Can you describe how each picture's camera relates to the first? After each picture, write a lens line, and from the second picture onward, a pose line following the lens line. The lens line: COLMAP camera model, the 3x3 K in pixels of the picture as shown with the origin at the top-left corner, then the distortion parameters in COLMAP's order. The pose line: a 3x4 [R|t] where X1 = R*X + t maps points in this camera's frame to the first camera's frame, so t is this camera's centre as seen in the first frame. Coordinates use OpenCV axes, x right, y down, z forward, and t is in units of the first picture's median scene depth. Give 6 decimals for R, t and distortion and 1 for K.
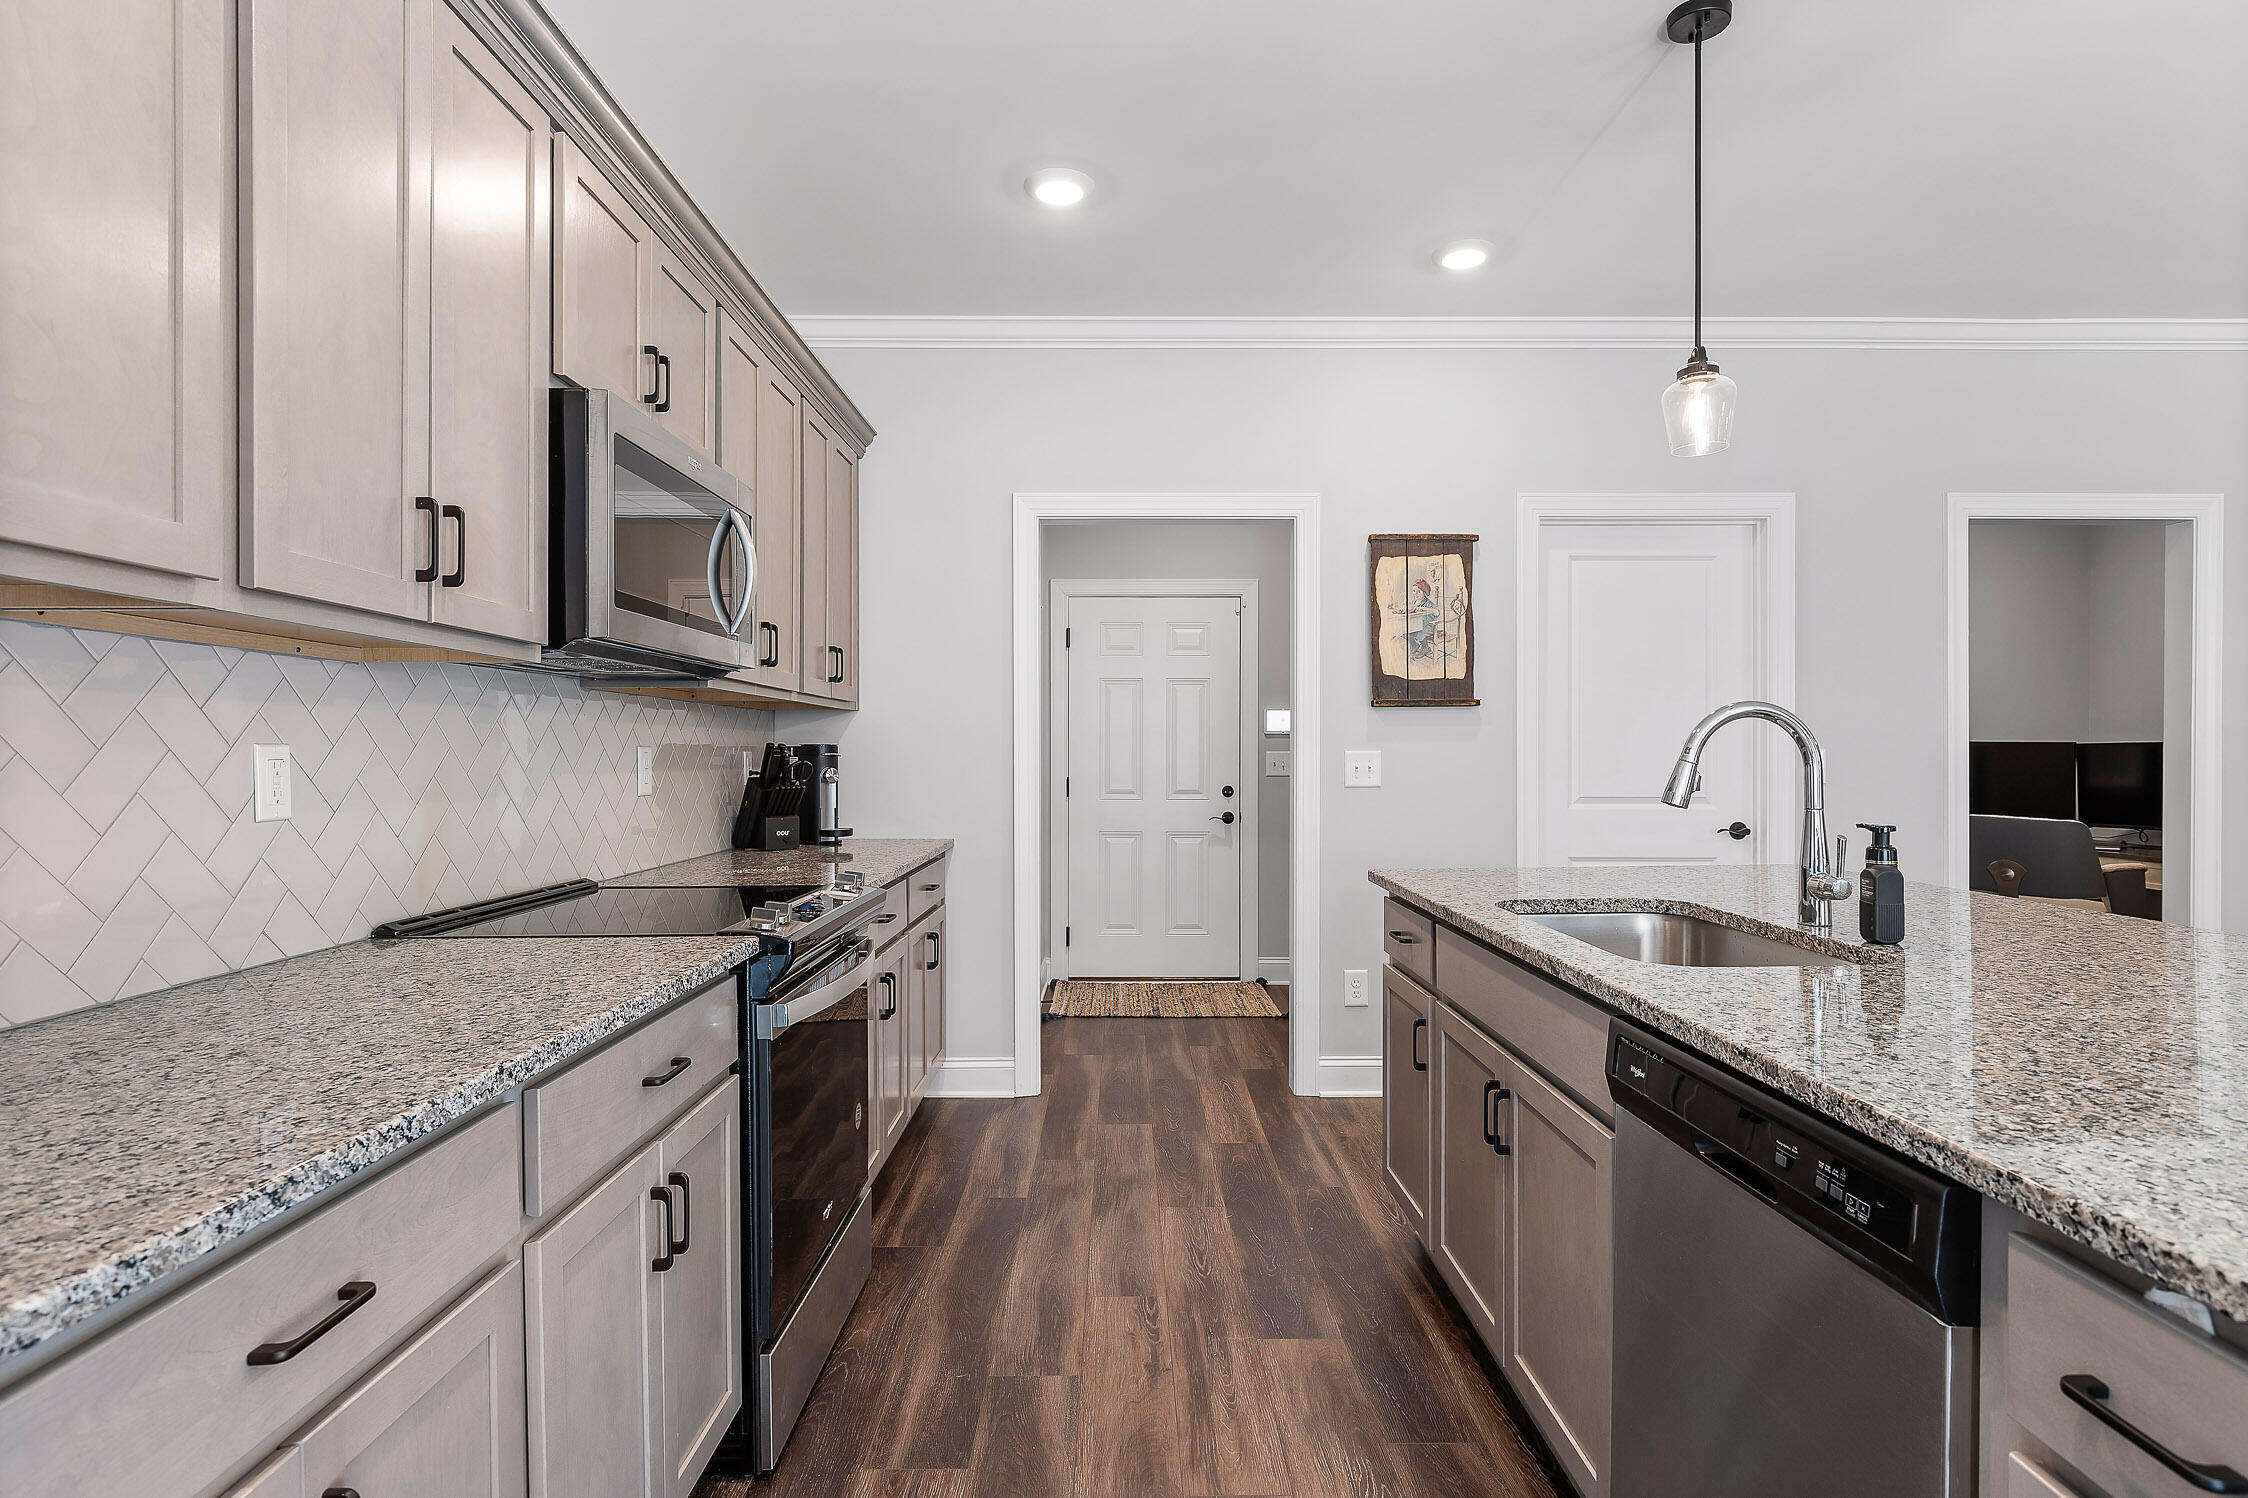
lens RADIAL K [[1150.8, 0, 1122.7], [0, 1150.8, 751.7], [0, 0, 1]] dist [0.002886, -0.000060]
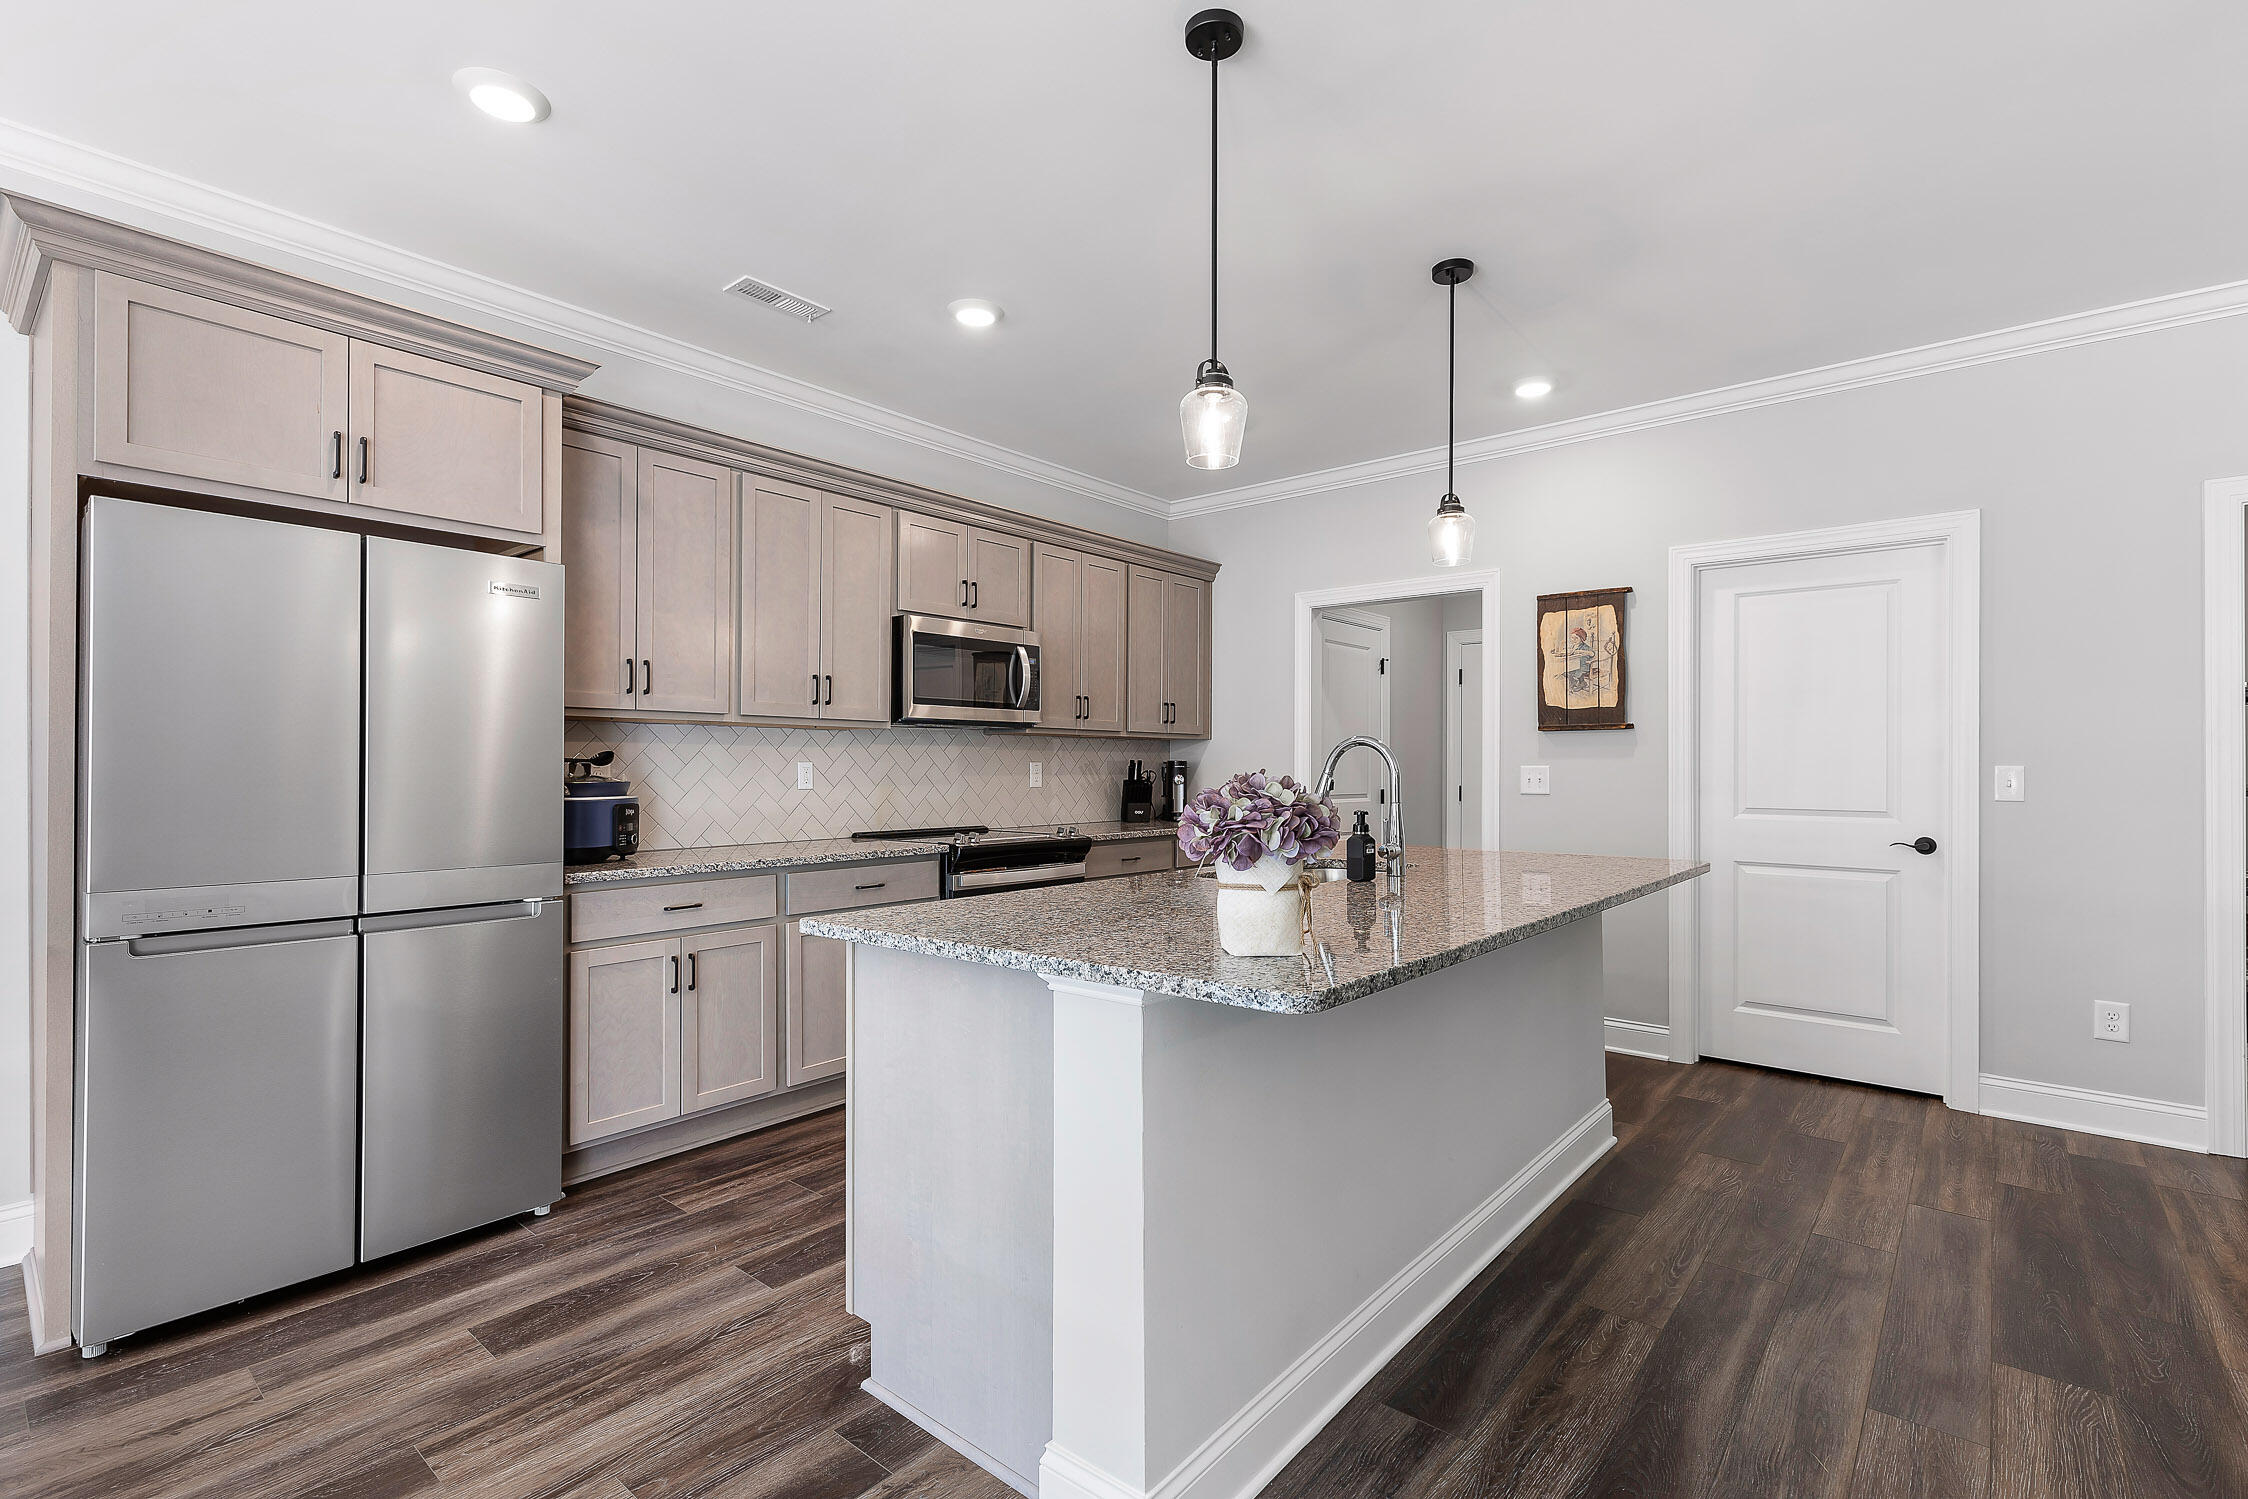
lens RADIAL K [[1021.2, 0, 1116.3], [0, 1021.2, 756.9], [0, 0, 1]] dist [0.000479, -0.000792]
pose [[0.758114, -0.002327, -0.652118, 0.598867], [-0.003241, 0.999968, -0.007336, -0.001092], [0.652114, 0.007675, 0.758082, -0.157364]]
